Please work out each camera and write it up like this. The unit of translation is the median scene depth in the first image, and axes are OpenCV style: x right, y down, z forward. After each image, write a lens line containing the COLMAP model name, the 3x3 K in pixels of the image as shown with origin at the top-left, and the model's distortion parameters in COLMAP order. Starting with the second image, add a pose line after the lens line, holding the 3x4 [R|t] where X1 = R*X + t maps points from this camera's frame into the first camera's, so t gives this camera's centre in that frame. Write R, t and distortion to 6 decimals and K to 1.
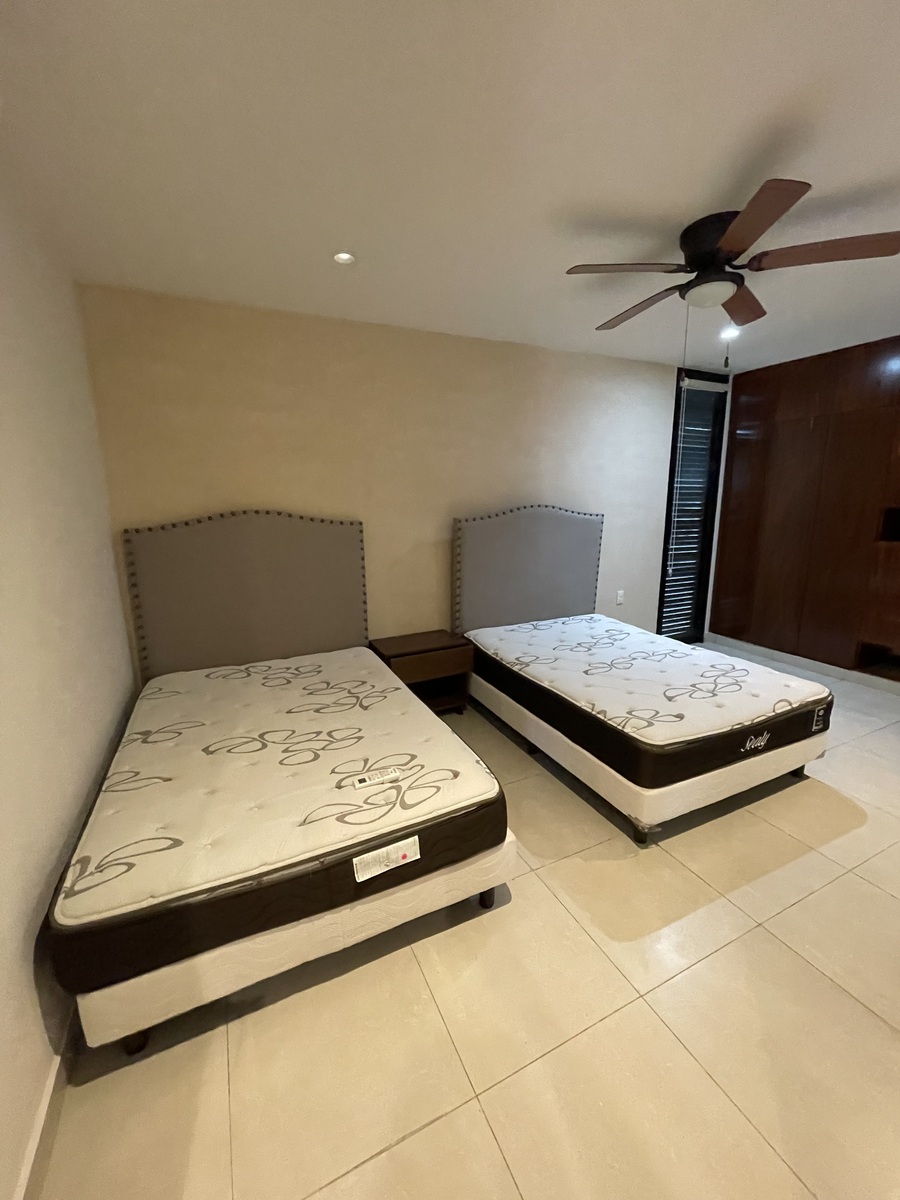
lens RADIAL K [[484.1, 0, 450.0], [0, 484.1, 600.0], [0, 0, 1]] dist [-0.001115, 0.000395]
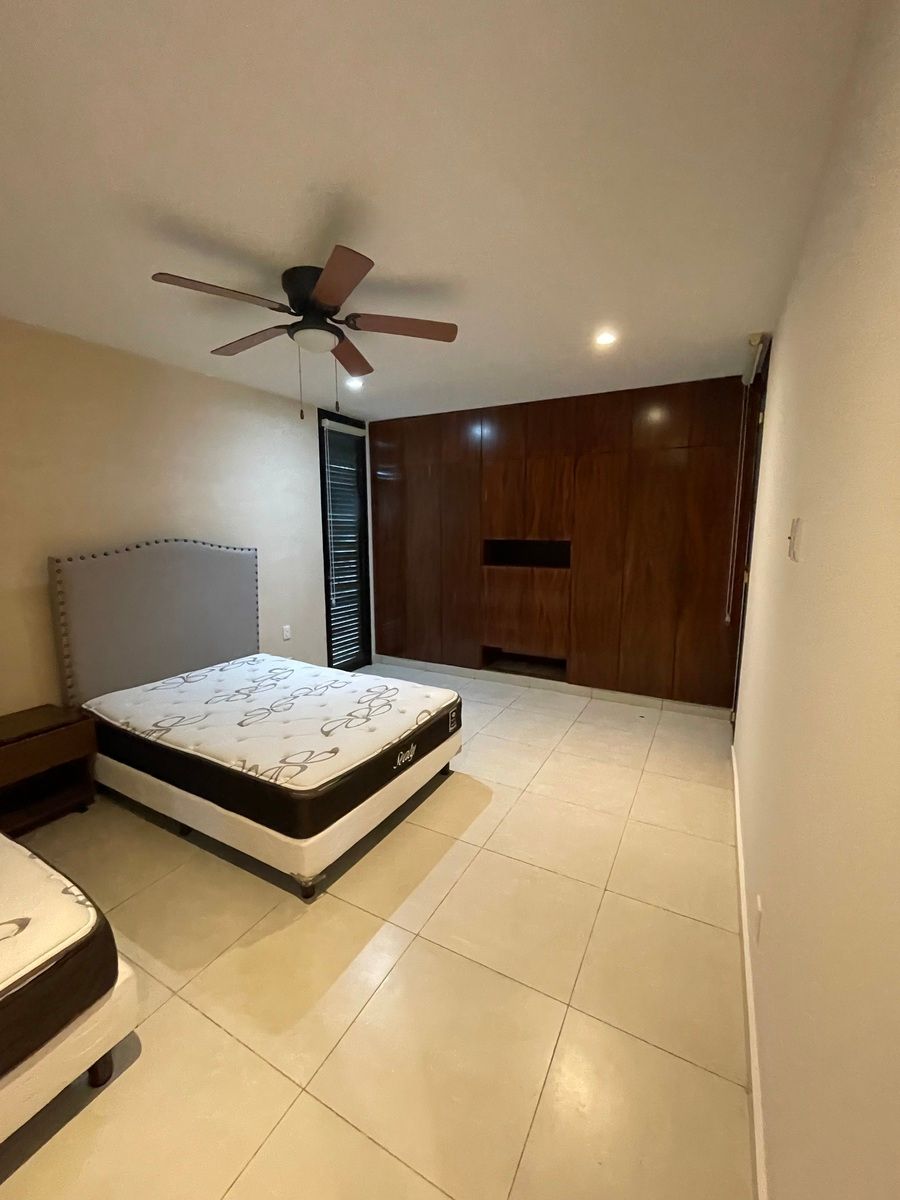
lens RADIAL K [[482.4, 0, 454.0], [0, 482.4, 598.0], [0, 0, 1]] dist [-0.003584, 0.000392]
pose [[0.813045, -0.077893, 0.576967, 0.099157], [0.115336, 0.992918, -0.028480, -0.010854], [-0.570662, 0.089701, 0.816271, 0.021118]]
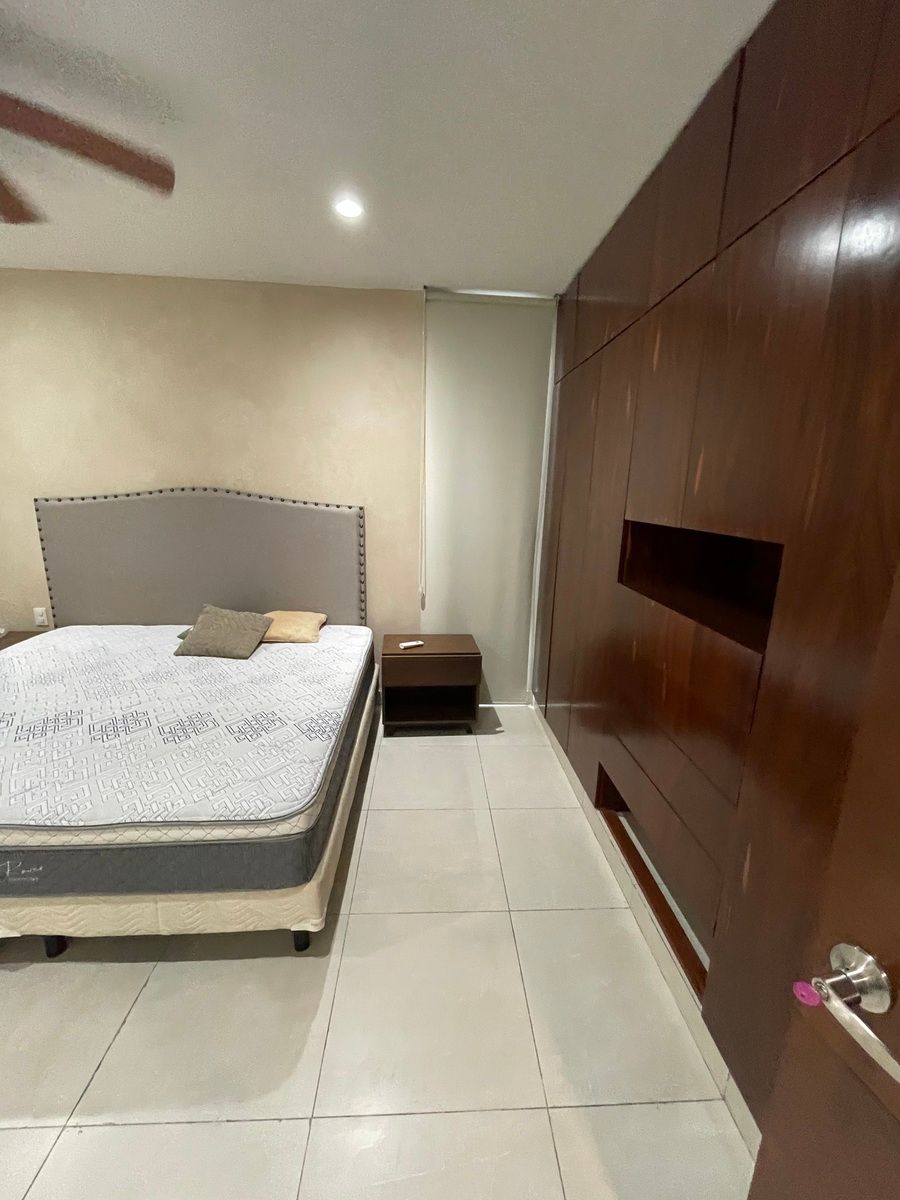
lens RADIAL K [[482.4, 0, 454.0], [0, 482.4, 598.0], [0, 0, 1]] dist [-0.003584, 0.000392]
pose [[0.923528, 0.124886, -0.362628, 0.986379], [-0.118189, 0.992157, 0.040691, -0.114709], [0.364866, 0.005280, 0.931045, 0.494099]]
